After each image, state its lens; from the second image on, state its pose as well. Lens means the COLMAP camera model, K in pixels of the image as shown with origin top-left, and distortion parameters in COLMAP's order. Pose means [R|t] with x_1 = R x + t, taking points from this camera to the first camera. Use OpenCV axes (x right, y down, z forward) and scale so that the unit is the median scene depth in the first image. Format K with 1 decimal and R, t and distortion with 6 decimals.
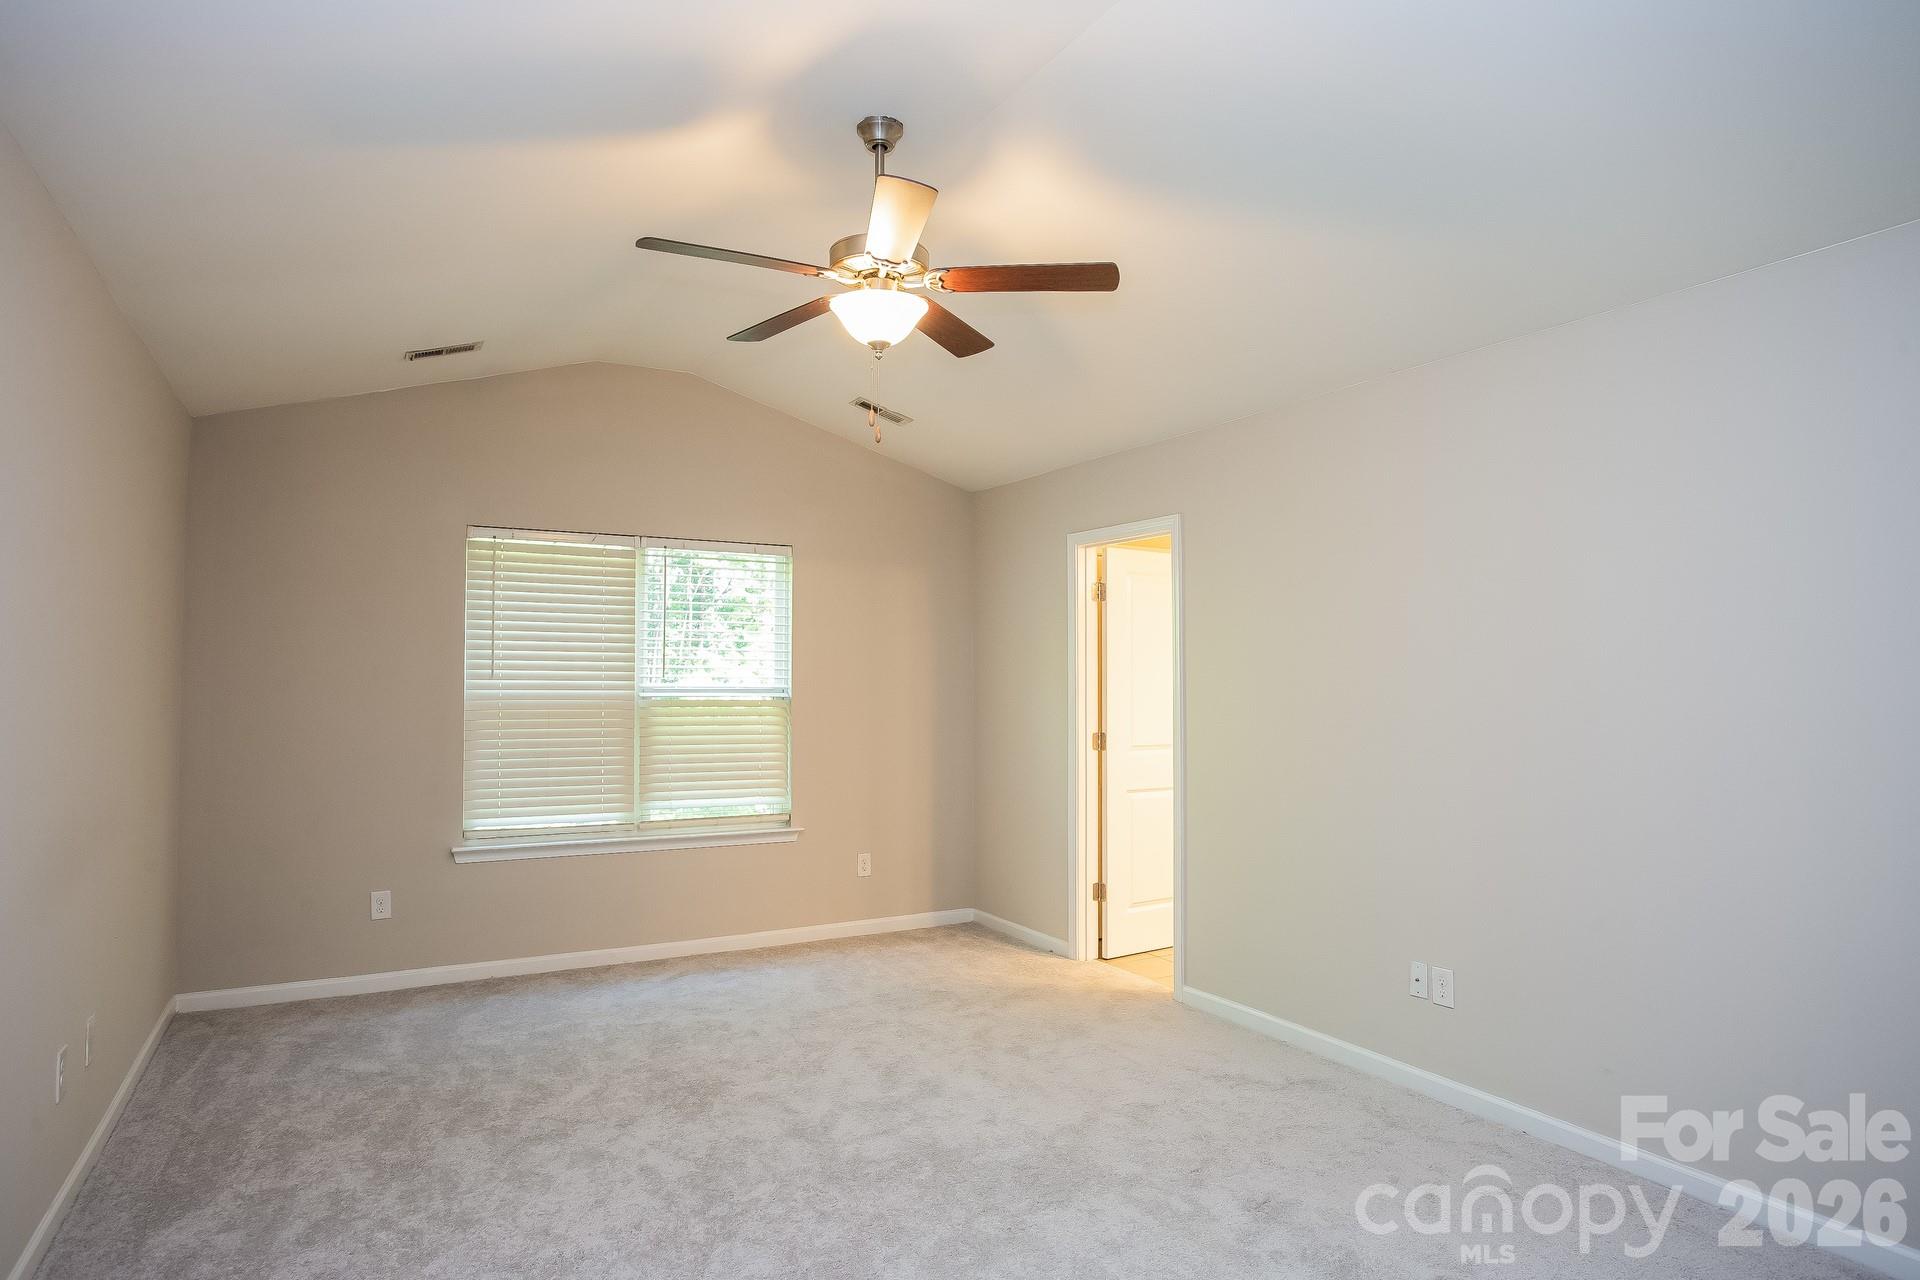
lens RADIAL K [[1098.2, 0, 977.8], [0, 1098.2, 655.9], [0, 0, 1]] dist [-0.073575, 0.052753]
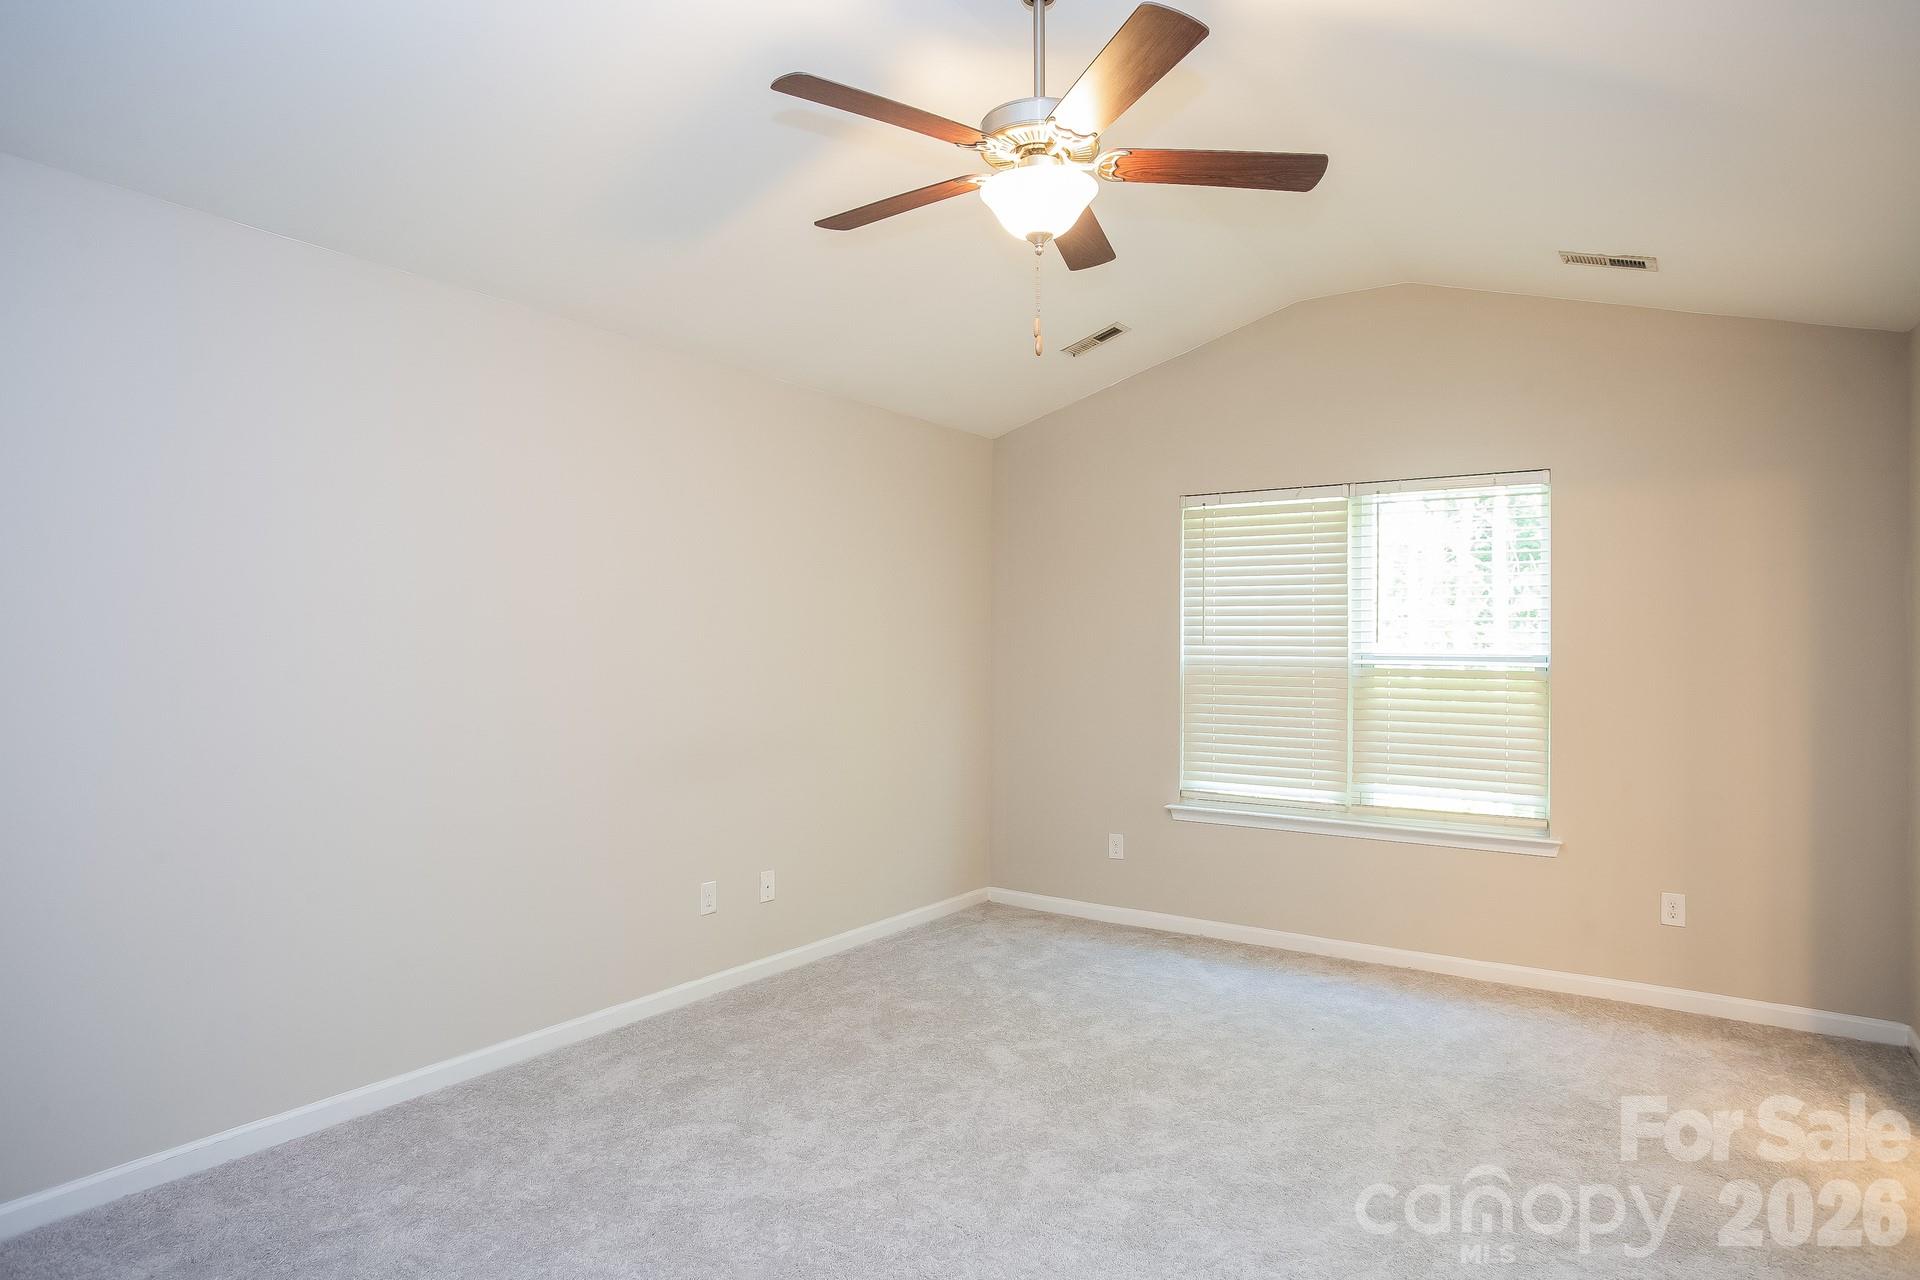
lens RADIAL K [[1098.2, 0, 977.8], [0, 1098.2, 655.9], [0, 0, 1]] dist [-0.073575, 0.052753]
pose [[0.424271, 0.006235, -0.905514, 0.371452], [0.017973, 0.999721, 0.015305, 0.011743], [0.905357, -0.022769, 0.424041, 0.350936]]
